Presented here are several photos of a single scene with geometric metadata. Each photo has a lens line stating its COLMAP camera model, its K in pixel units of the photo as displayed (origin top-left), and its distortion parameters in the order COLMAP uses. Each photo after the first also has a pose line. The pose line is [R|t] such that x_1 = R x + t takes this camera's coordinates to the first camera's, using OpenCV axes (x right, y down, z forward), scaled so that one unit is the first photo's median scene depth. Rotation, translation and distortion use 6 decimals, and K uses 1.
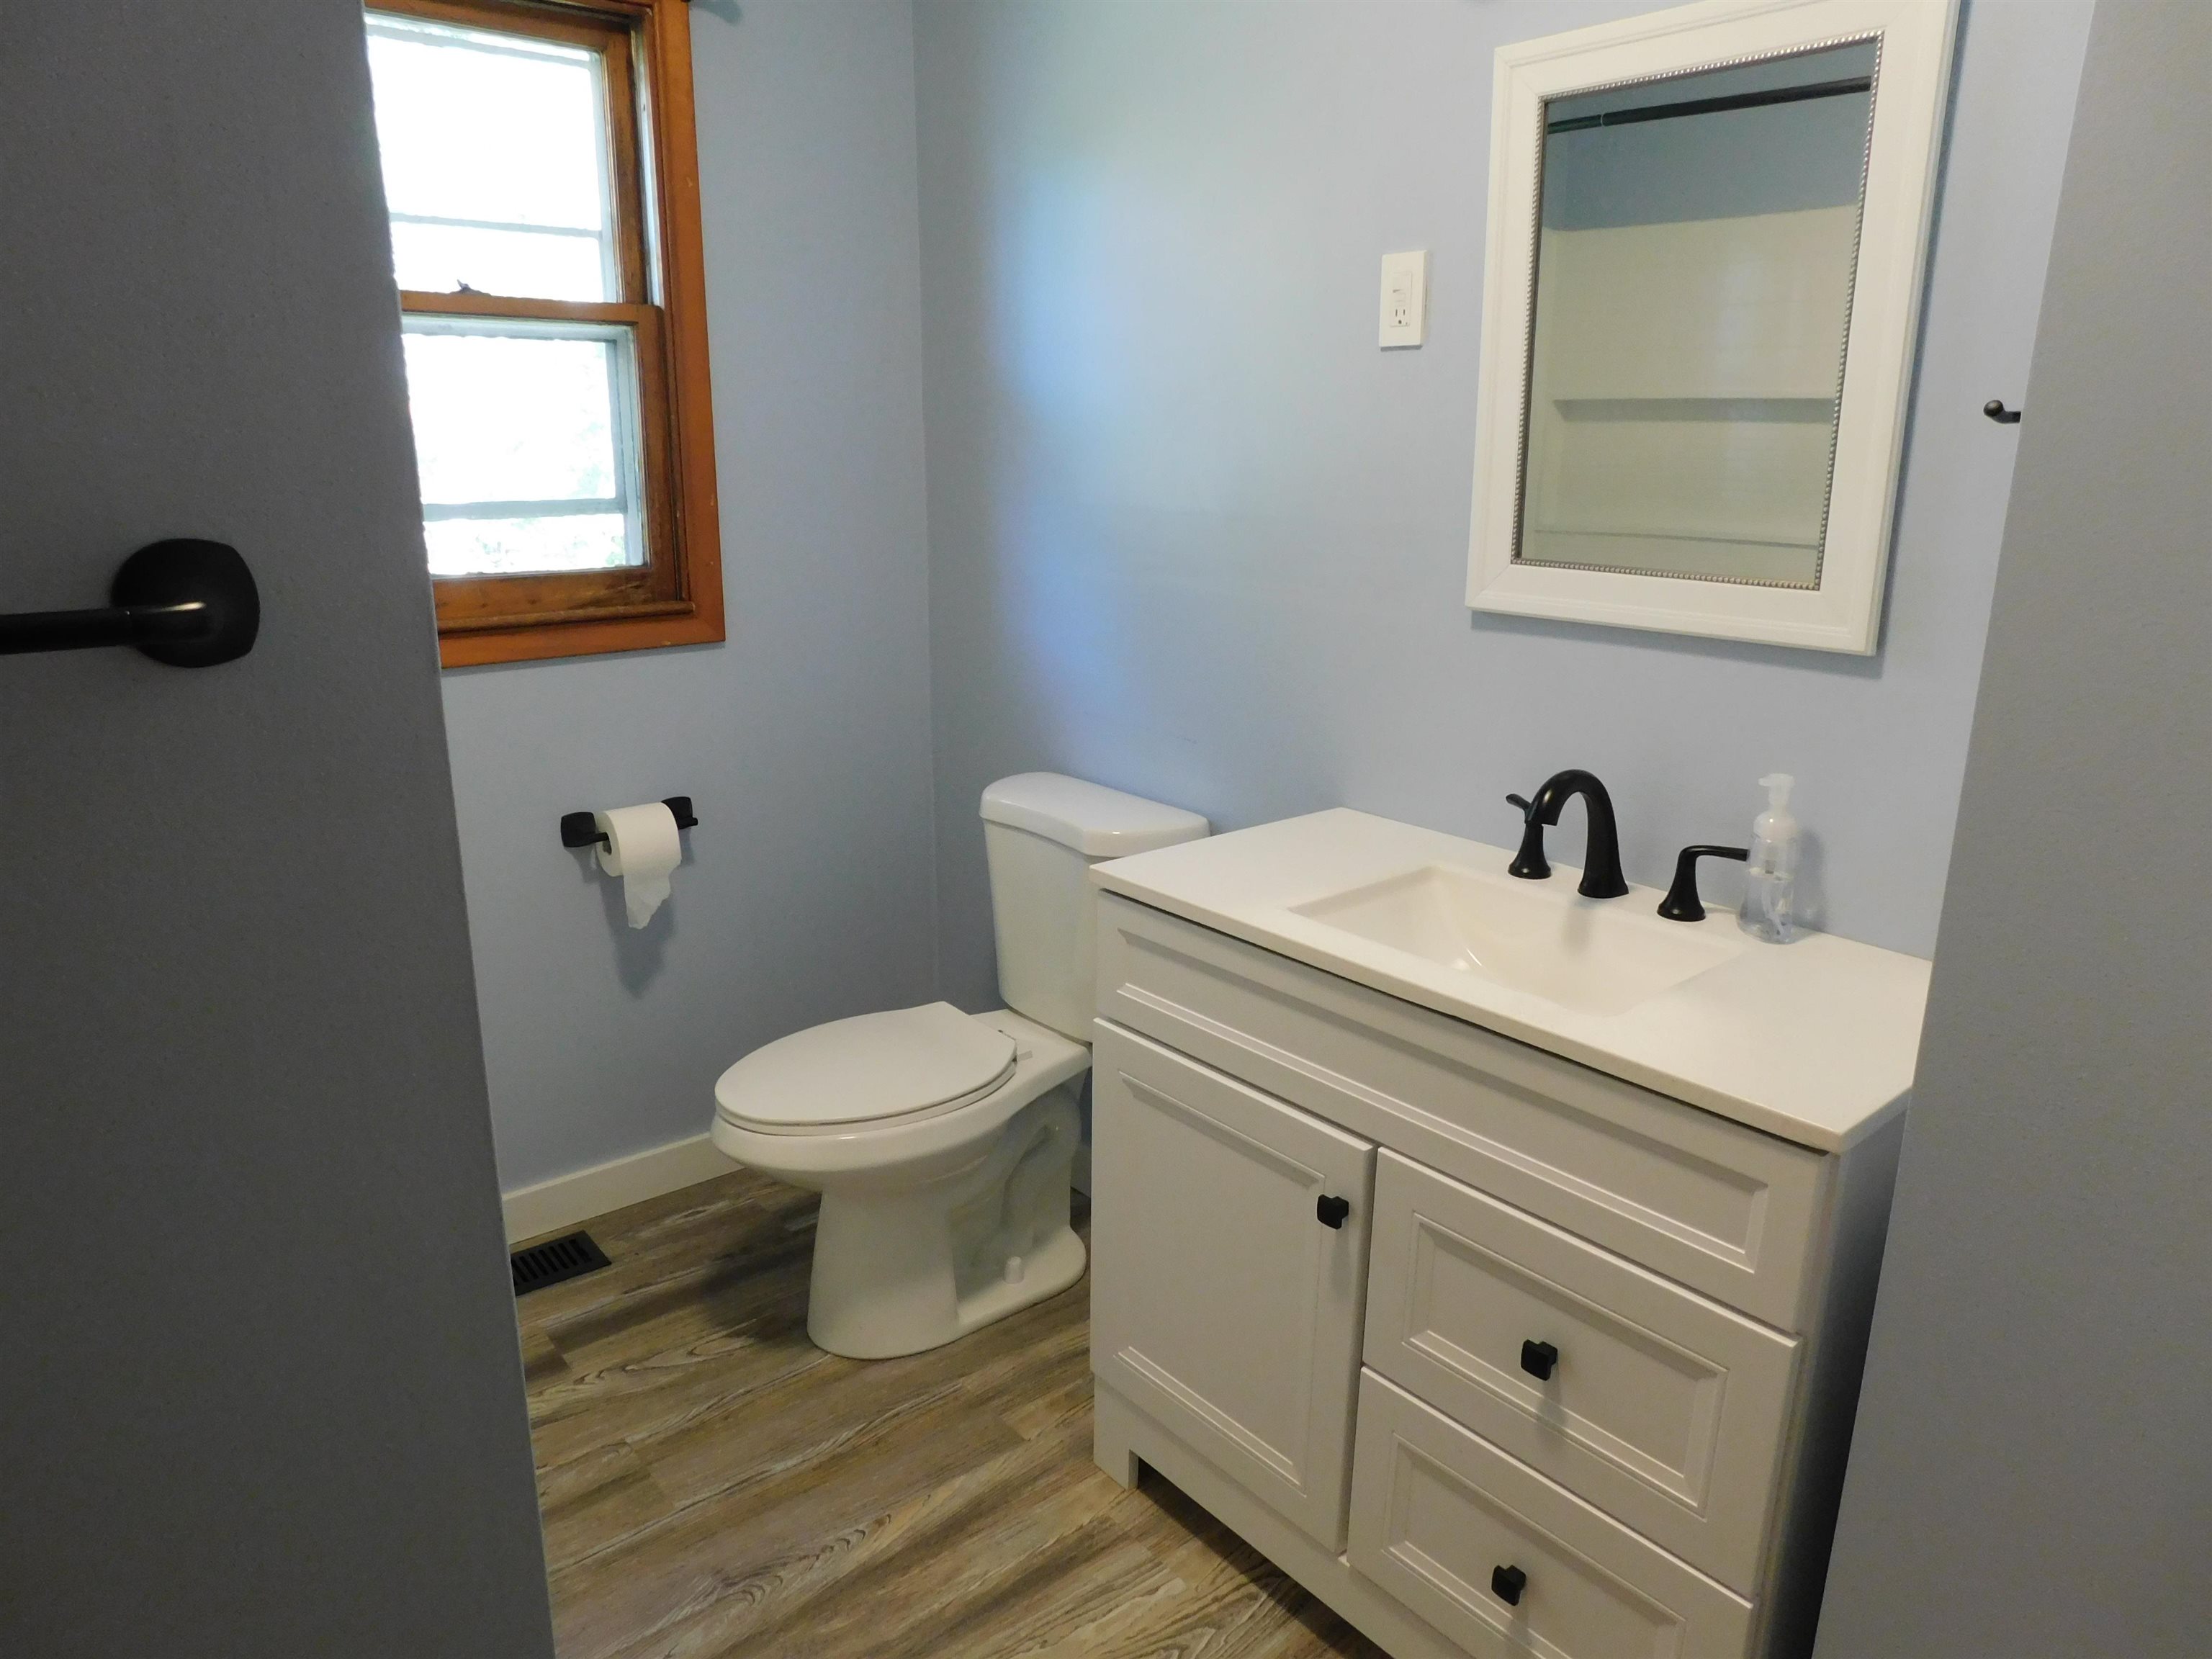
lens RADIAL K [[1474.4, 0, 1089.7], [0, 1474.4, 821.7], [0, 0, 1]] dist [-0.045551, 0.037219]
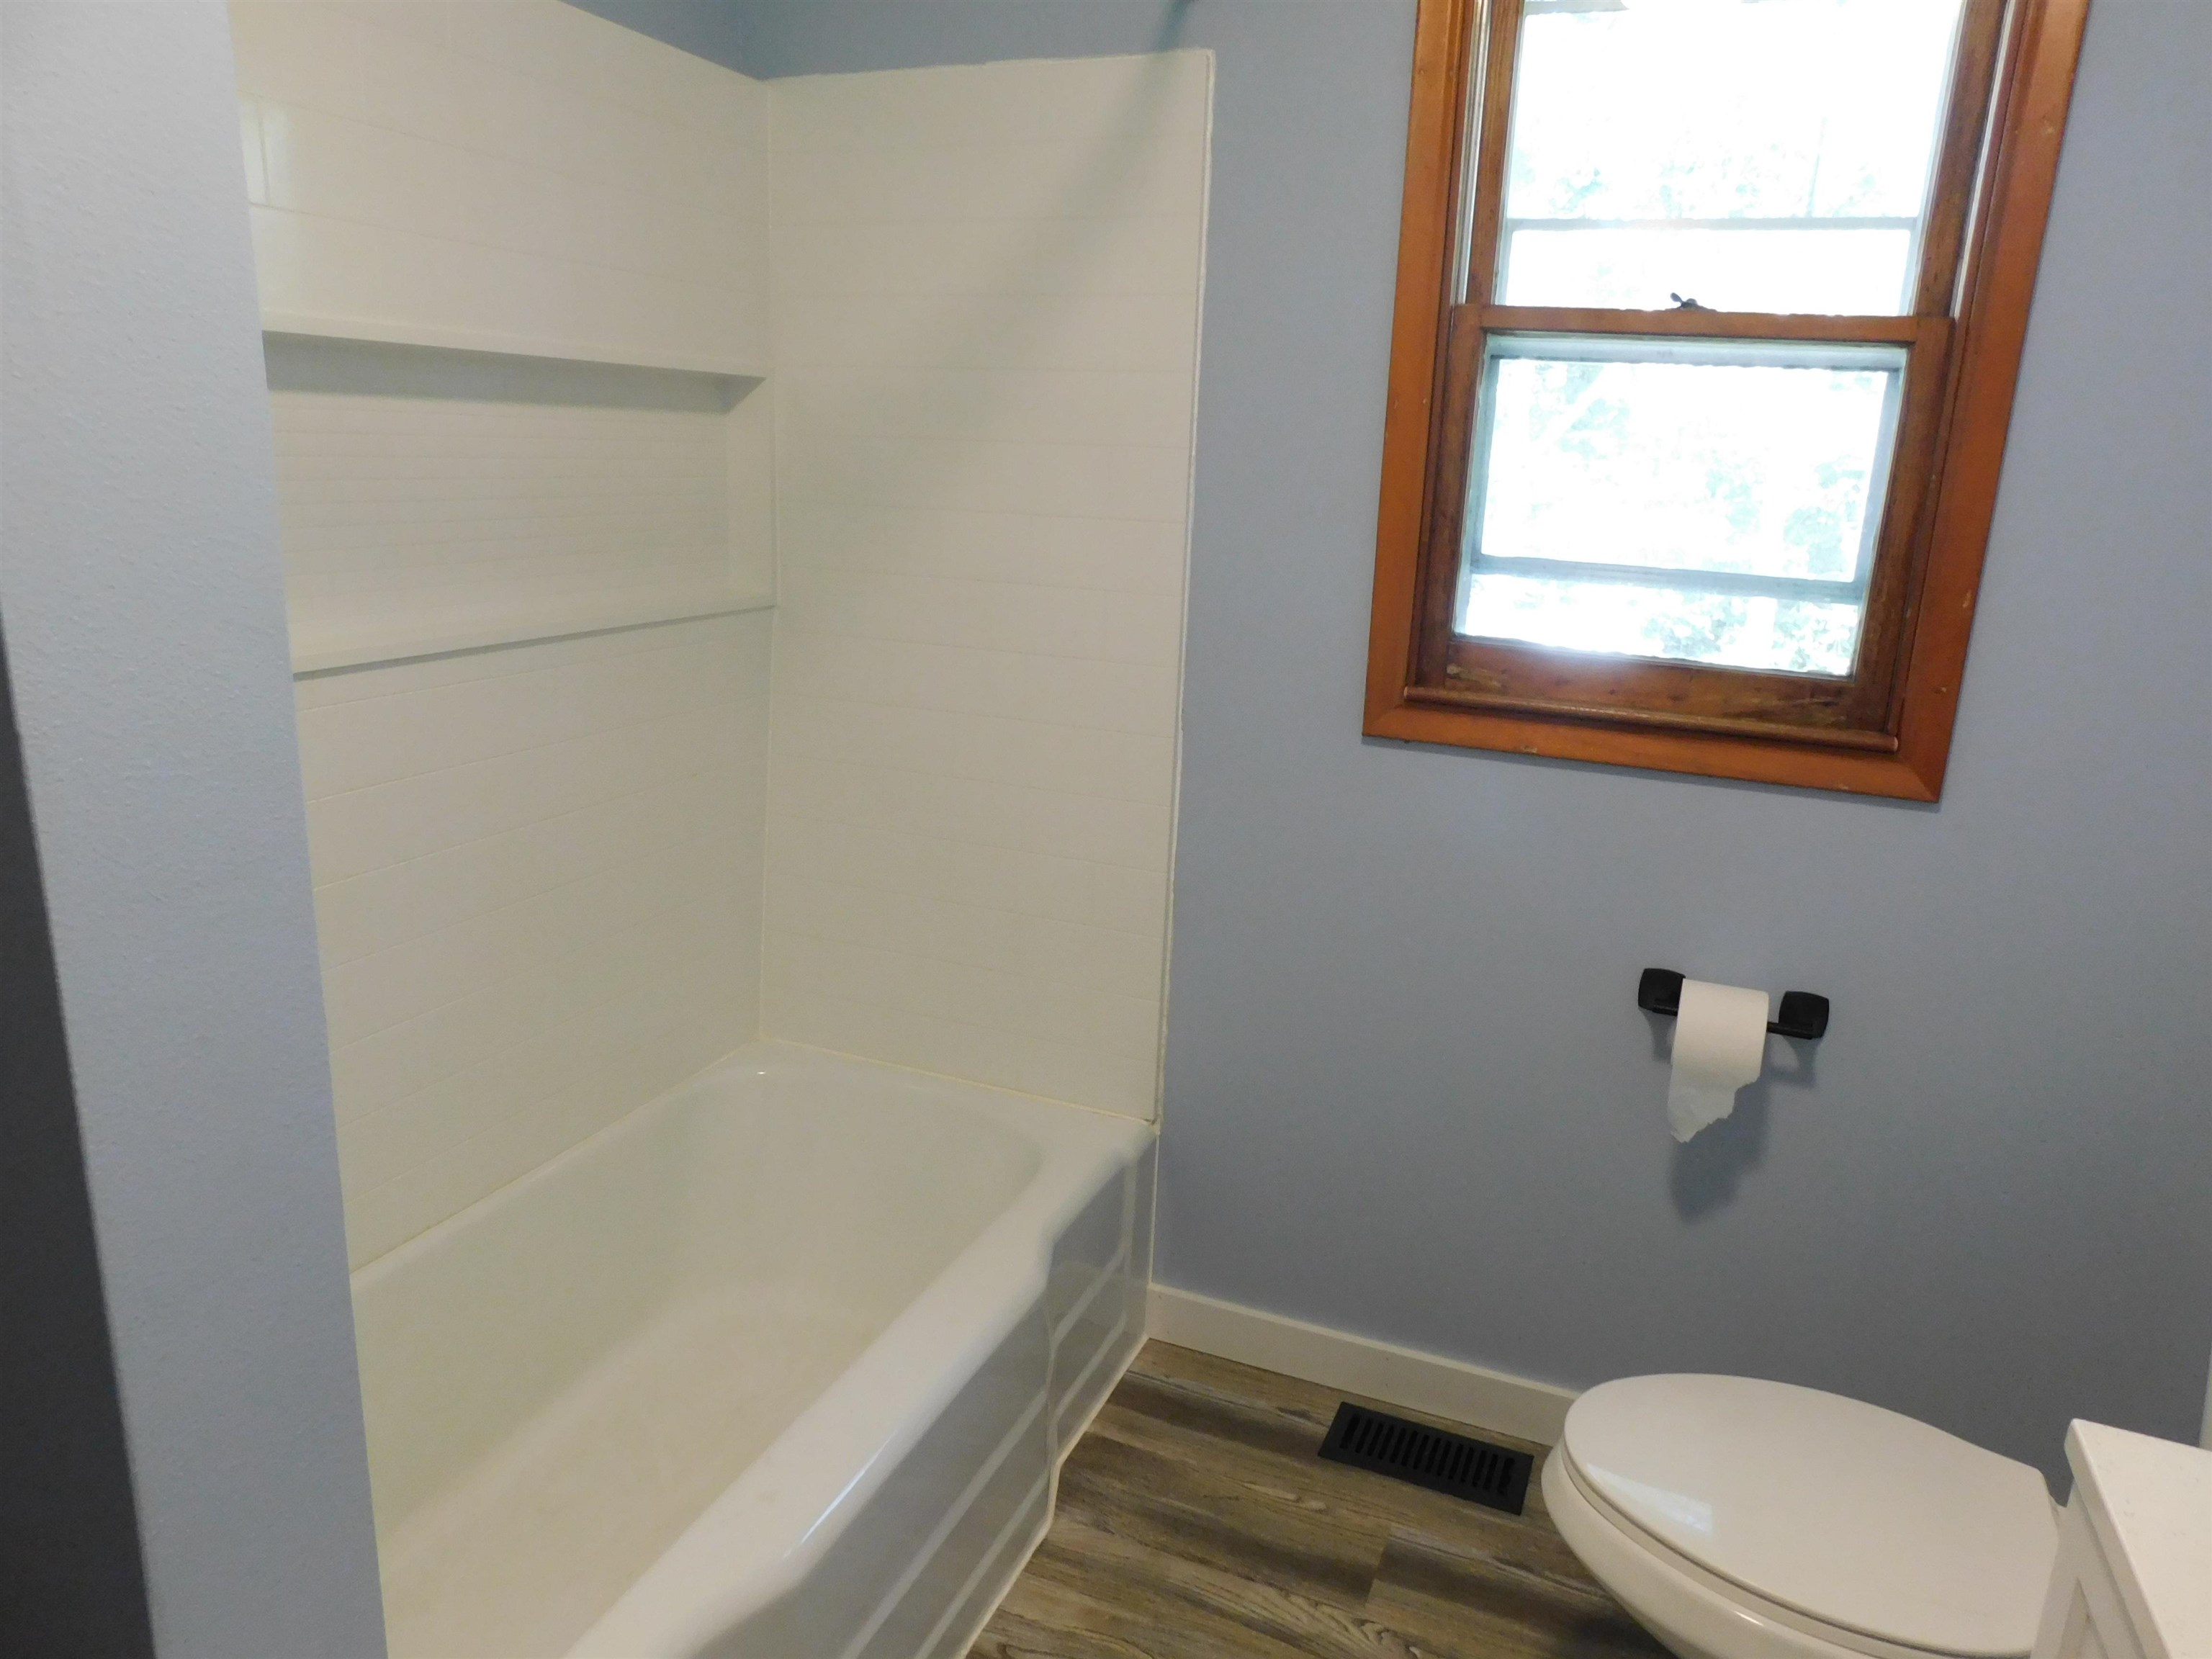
lens RADIAL K [[1474.4, 0, 1106.6], [0, 1474.4, 817.5], [0, 0, 1]] dist [-0.045551, 0.037219]
pose [[0.475931, 0.236500, -0.847088, 0.154158], [-0.267733, 0.956412, 0.116599, -0.097069], [0.837741, 0.171300, 0.518505, 0.340234]]
